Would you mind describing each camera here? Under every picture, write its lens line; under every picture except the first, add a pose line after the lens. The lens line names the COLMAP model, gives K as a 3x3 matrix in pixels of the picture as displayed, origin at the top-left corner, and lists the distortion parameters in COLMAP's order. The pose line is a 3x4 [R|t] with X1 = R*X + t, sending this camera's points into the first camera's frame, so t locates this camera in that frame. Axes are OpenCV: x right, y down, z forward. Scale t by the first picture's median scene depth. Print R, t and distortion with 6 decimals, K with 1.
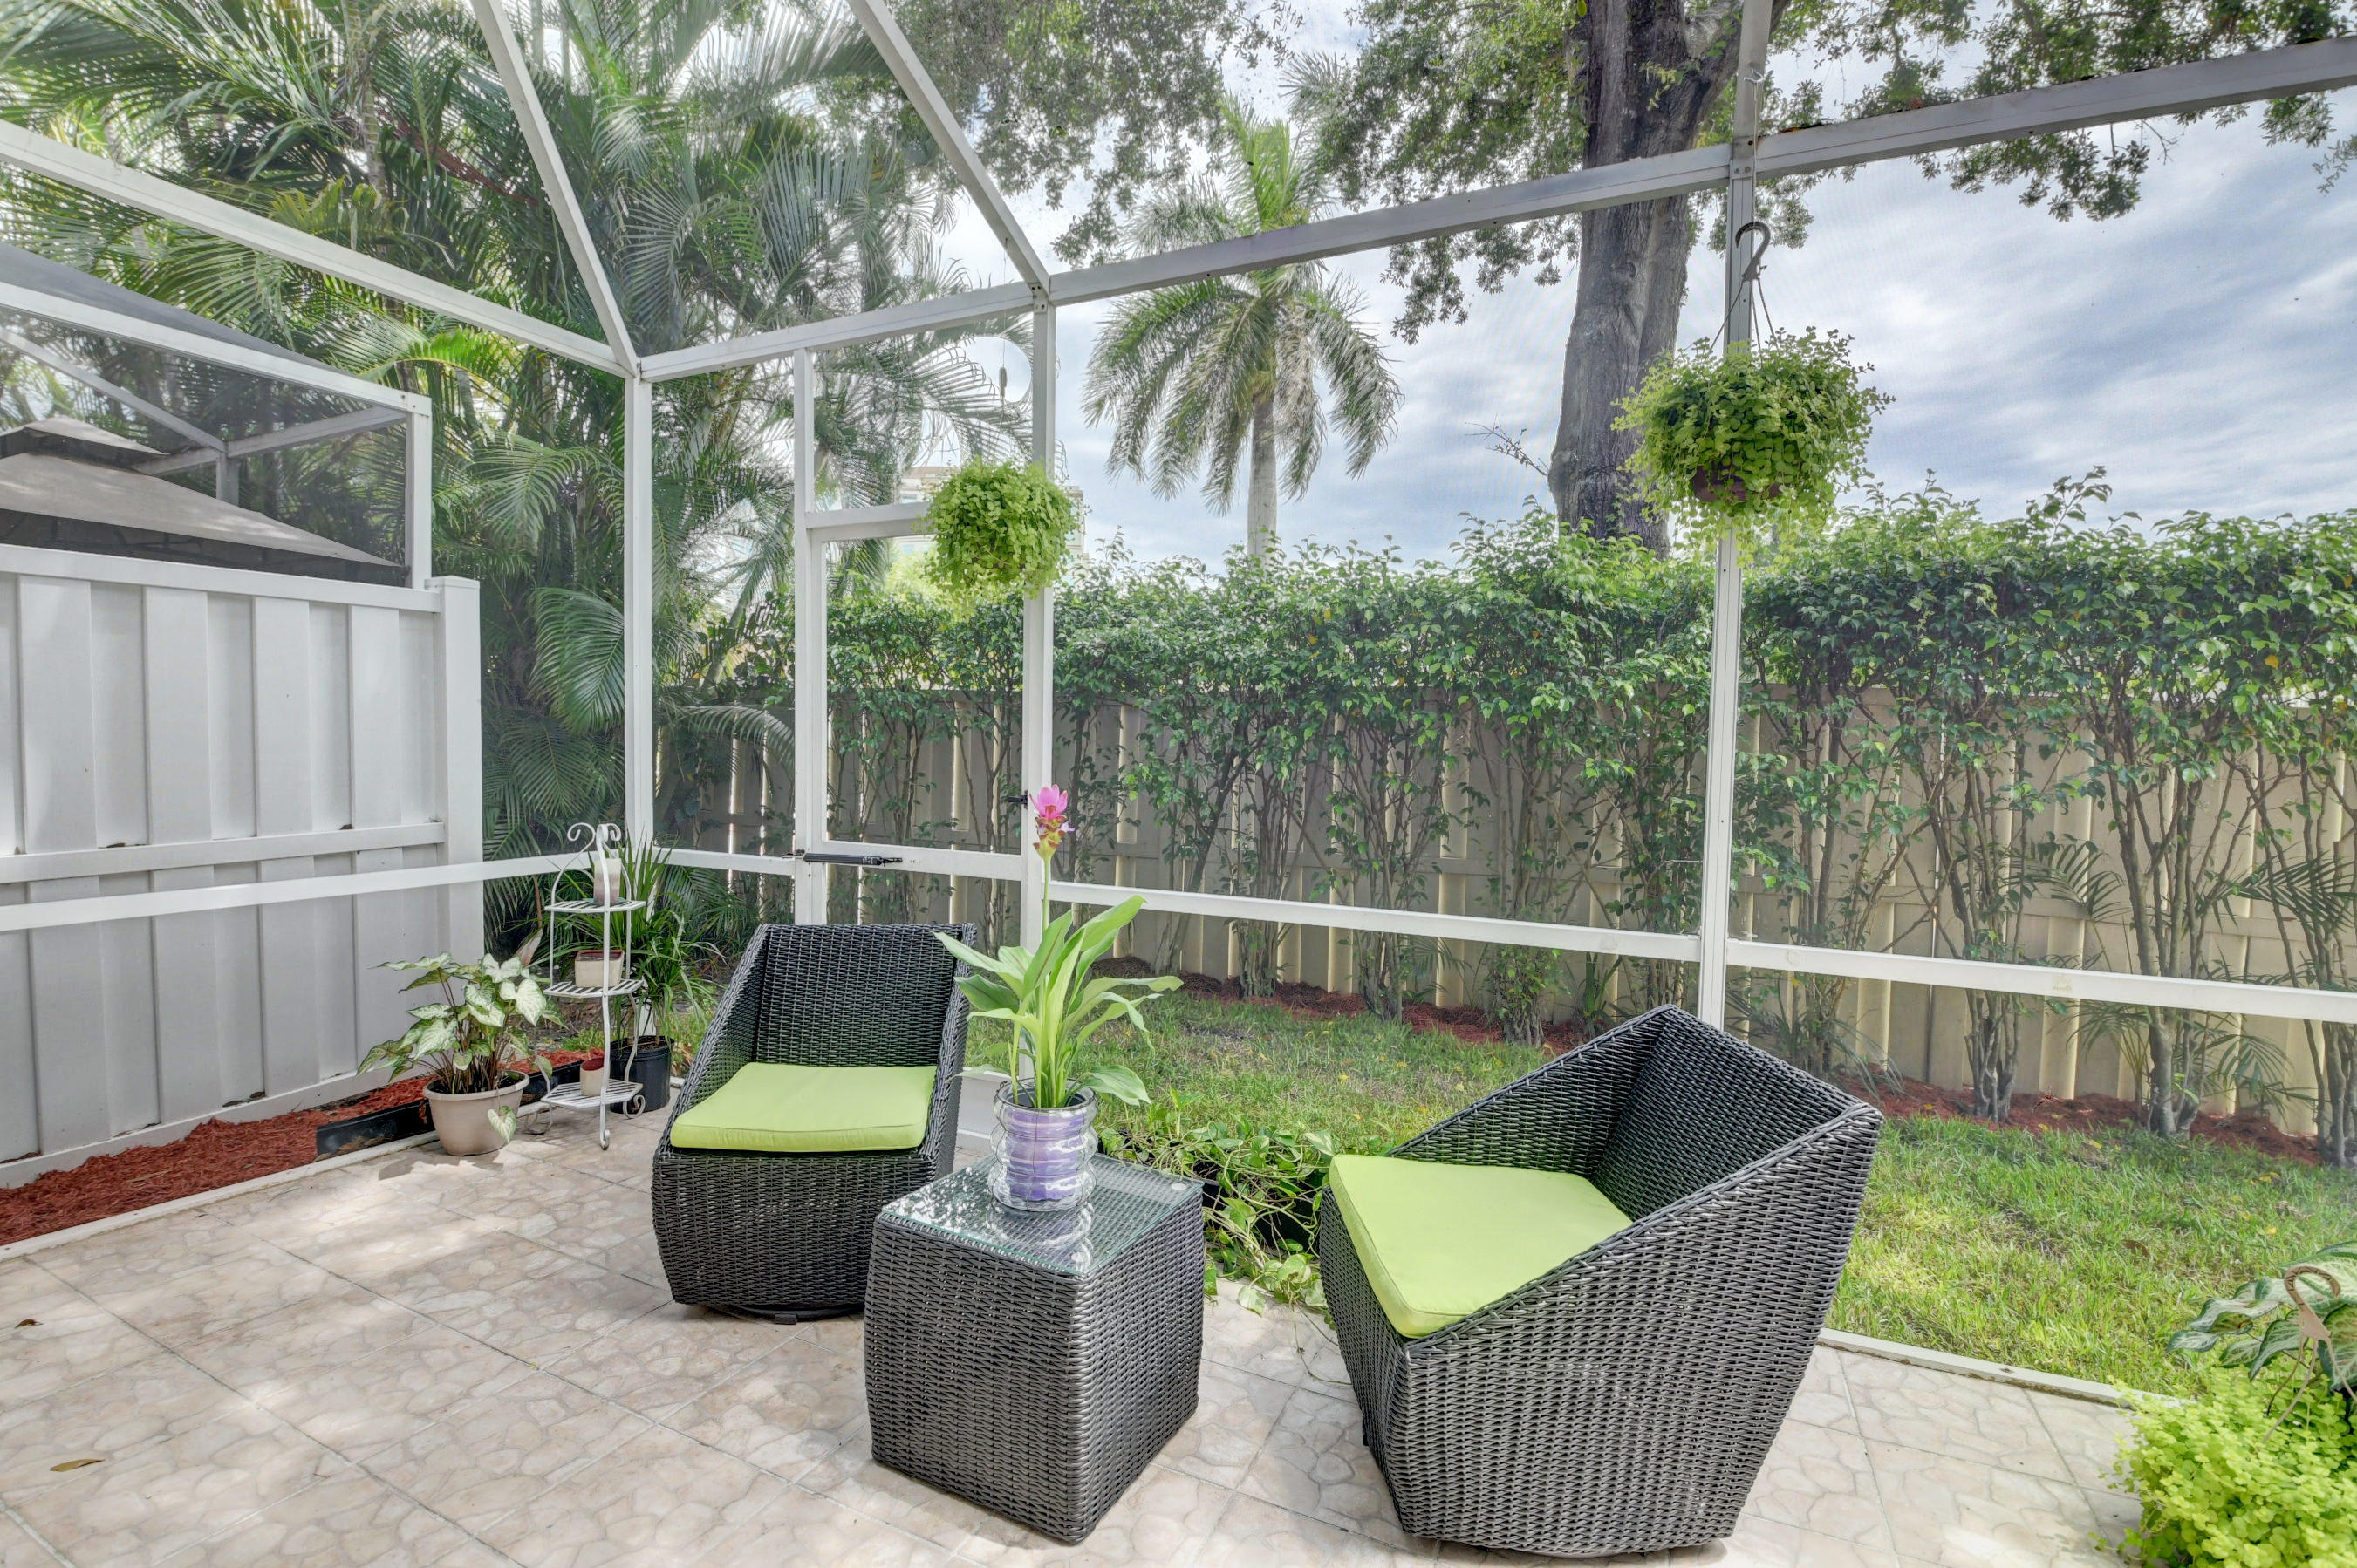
lens RADIAL K [[1031.0, 0, 1172.8], [0, 1031.0, 777.1], [0, 0, 1]] dist [0.014529, -0.026374]
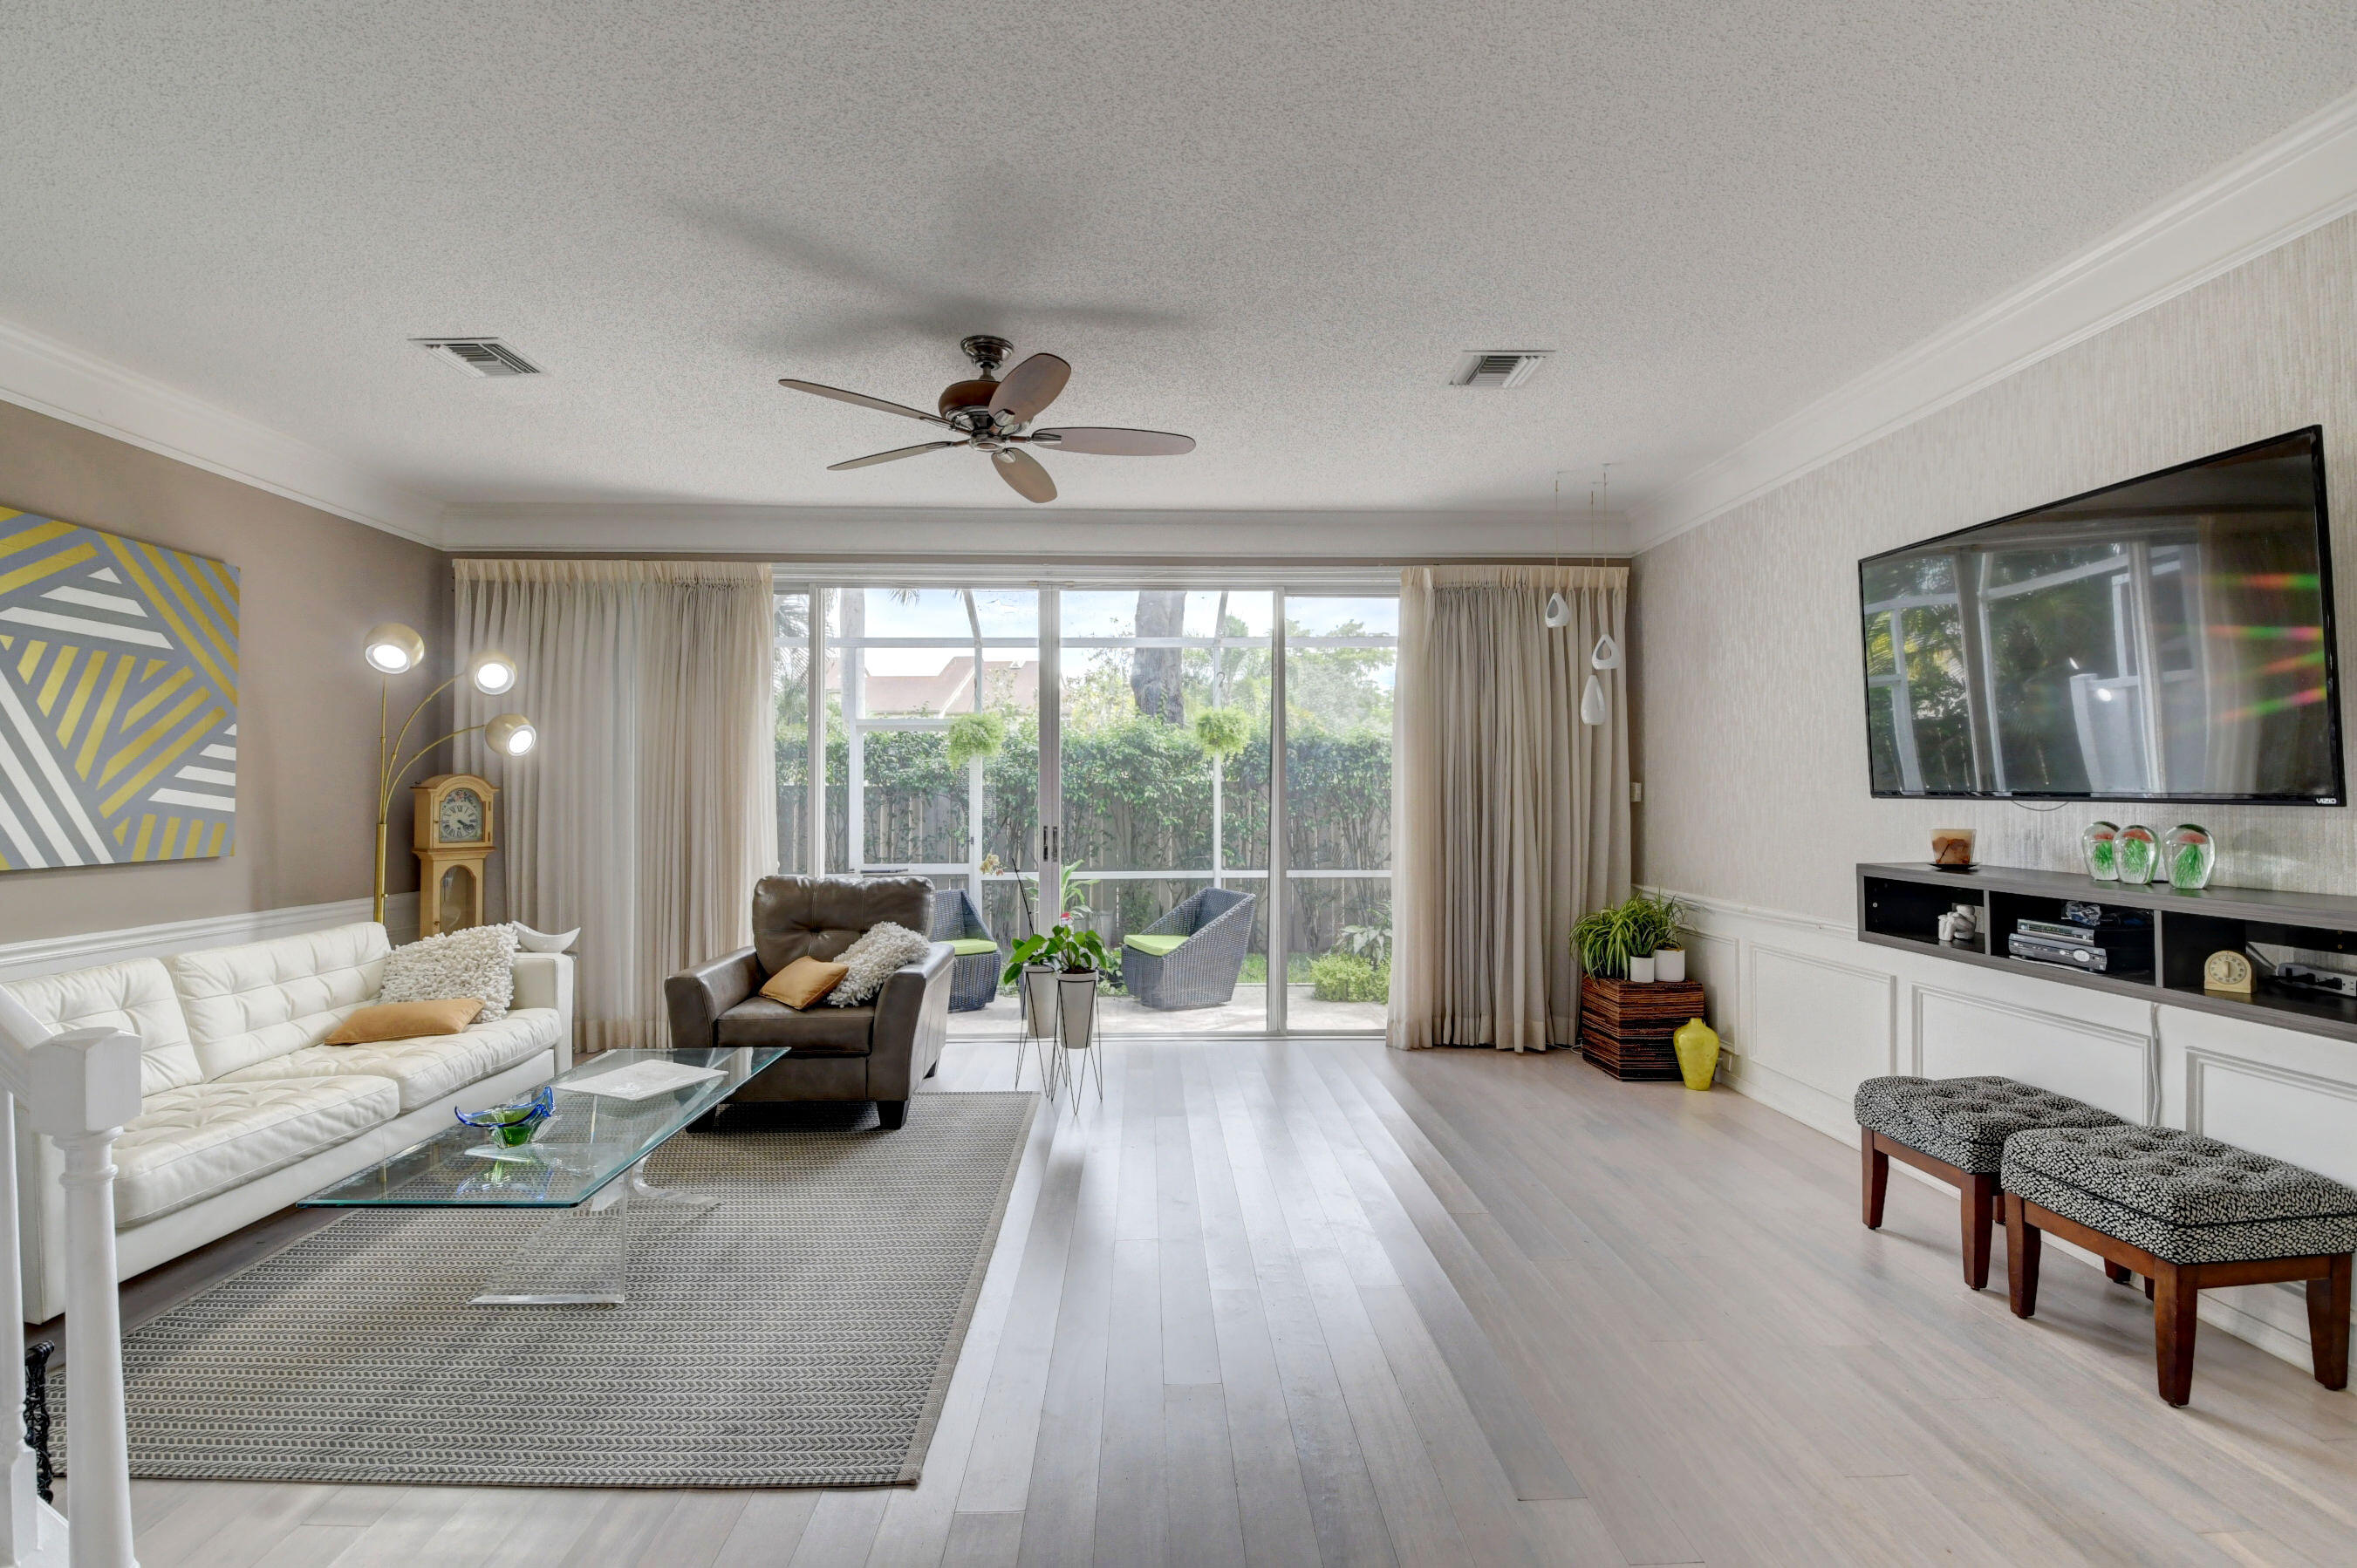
lens RADIAL K [[1036.9, 0, 1168.2], [0, 1036.9, 777.0], [0, 0, 1]] dist [0.011123, -0.026543]
pose [[0.894314, -0.012905, 0.447253, -0.819349], [0.038178, 0.998139, -0.047539, 0.004203], [-0.445808, 0.059590, 0.893143, -1.430094]]
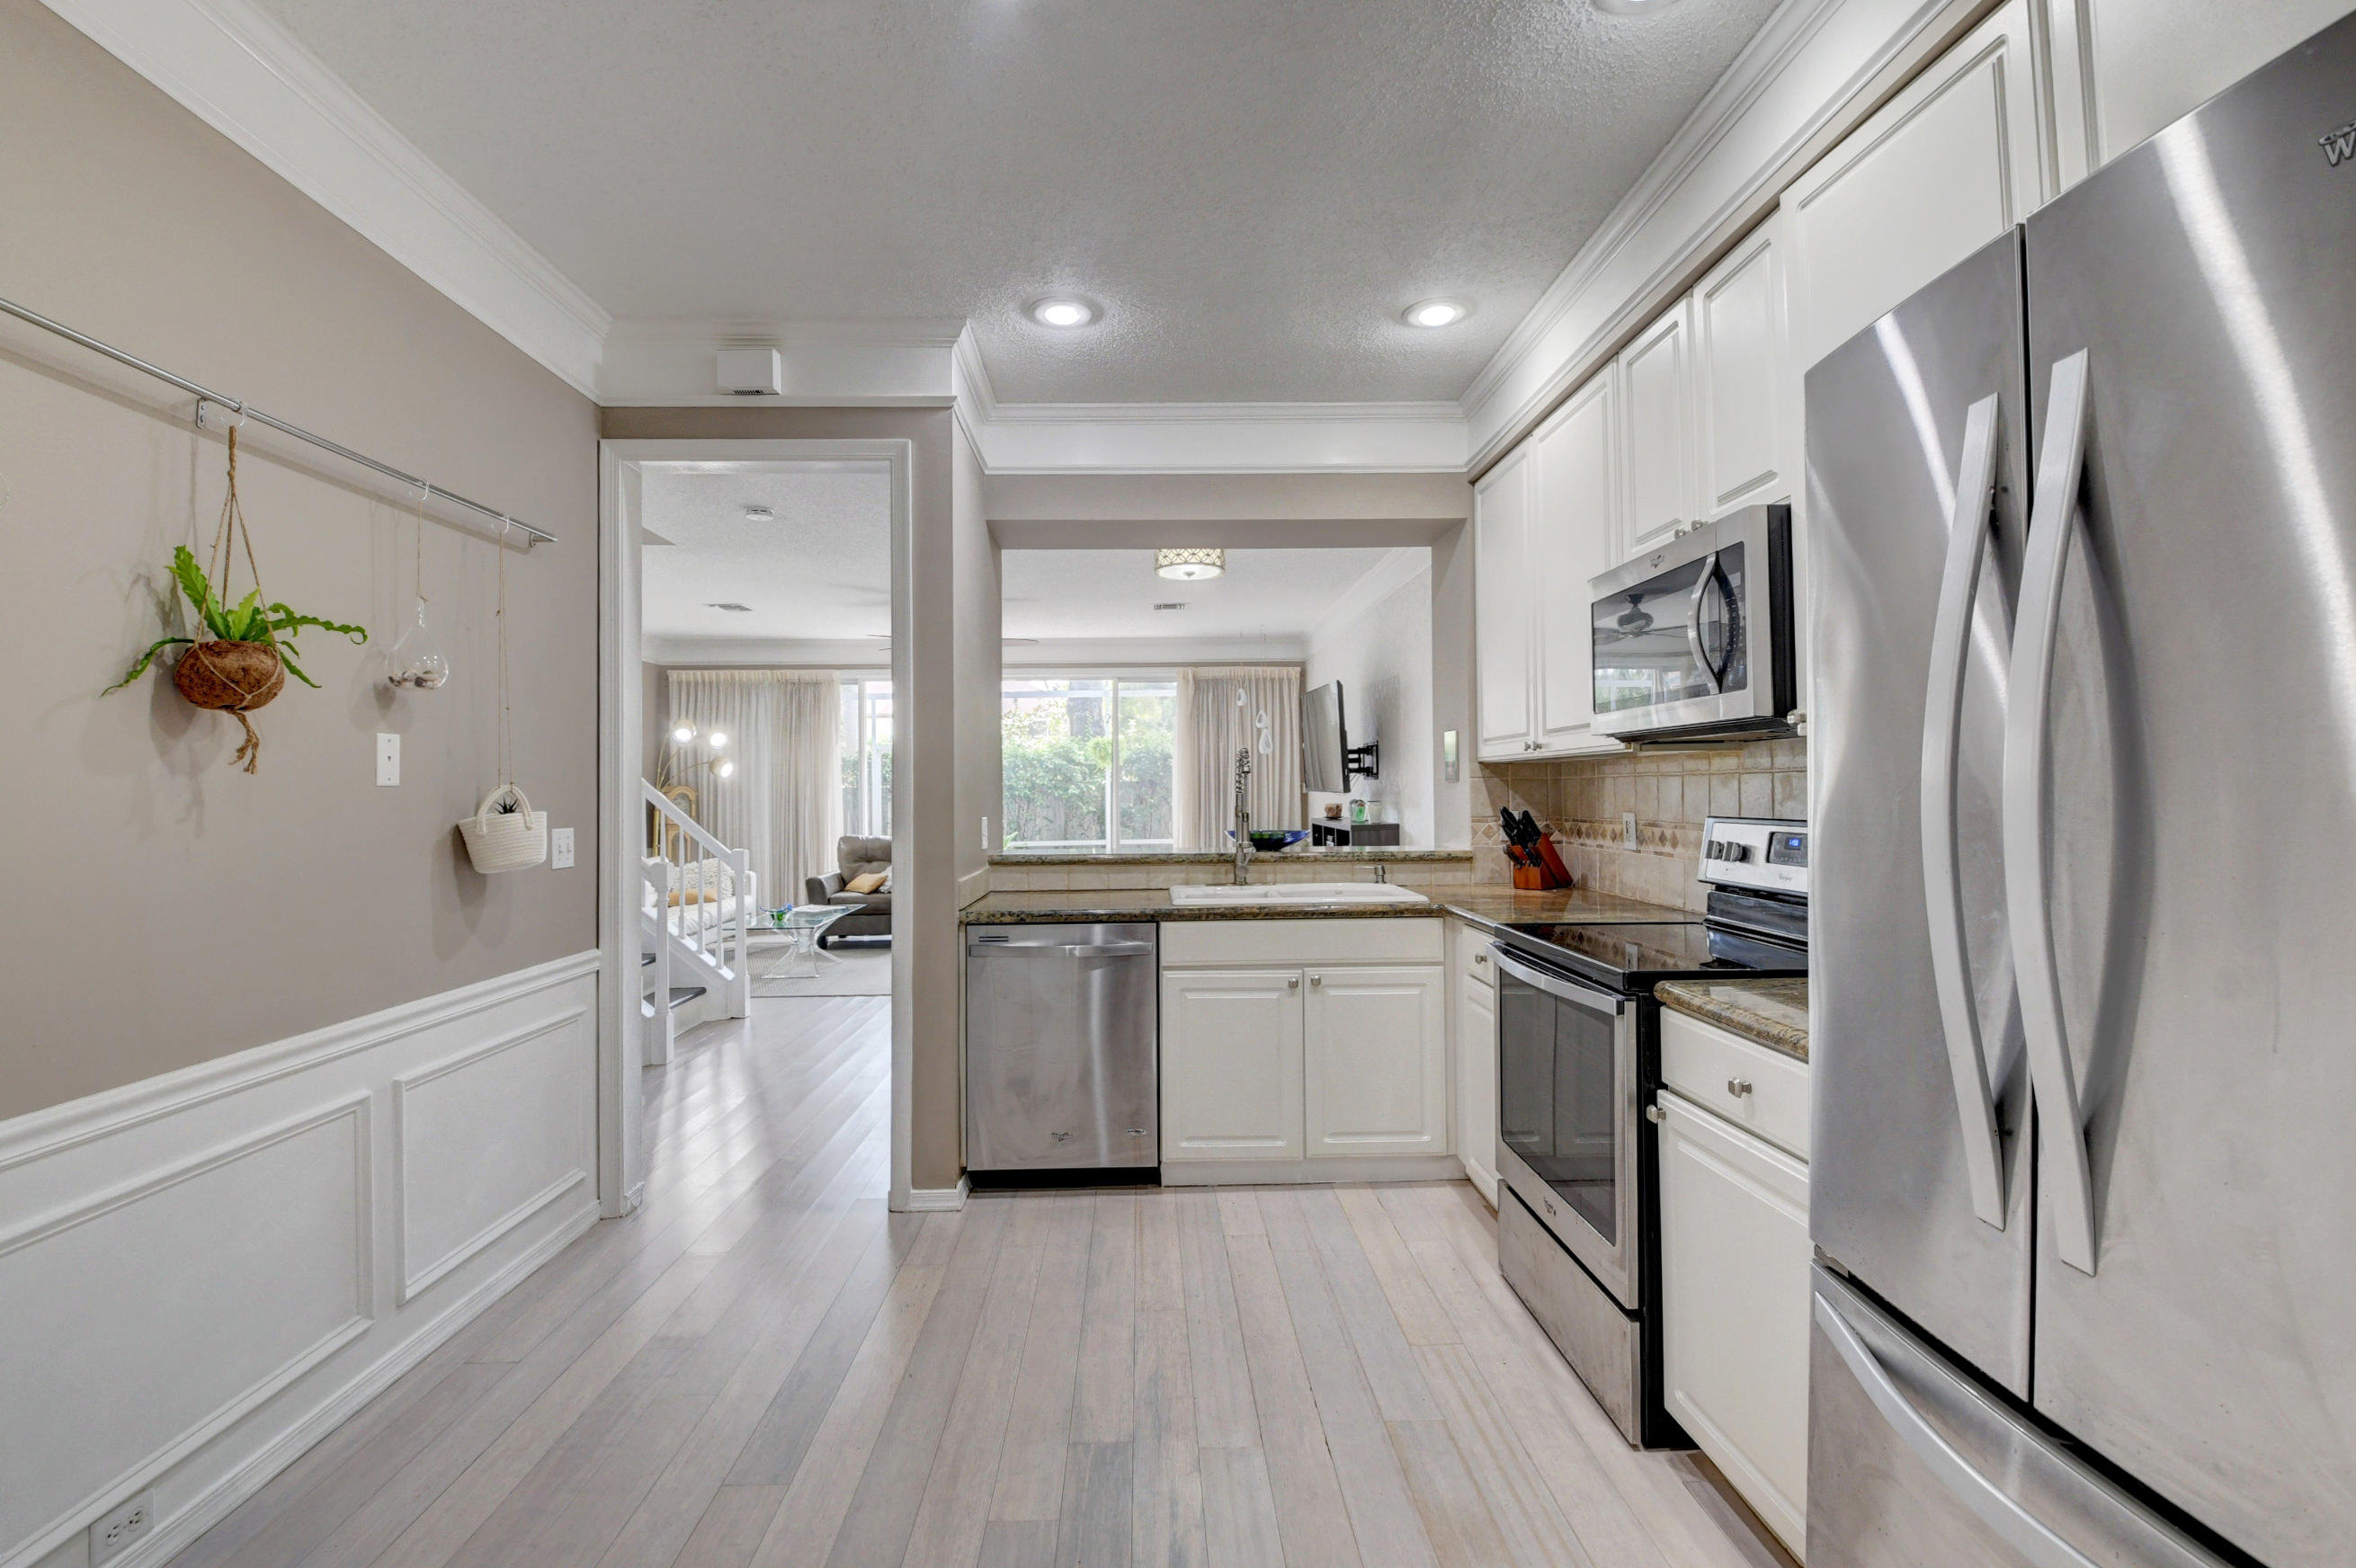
lens RADIAL K [[1055.1, 0, 1168.0], [0, 1055.1, 771.6], [0, 0, 1]] dist [0.020043, -0.030840]
pose [[0.892522, -0.023648, 0.450384, -1.185302], [0.050098, 0.997643, -0.046896, 0.057732], [-0.448213, 0.064419, 0.891603, -2.897795]]
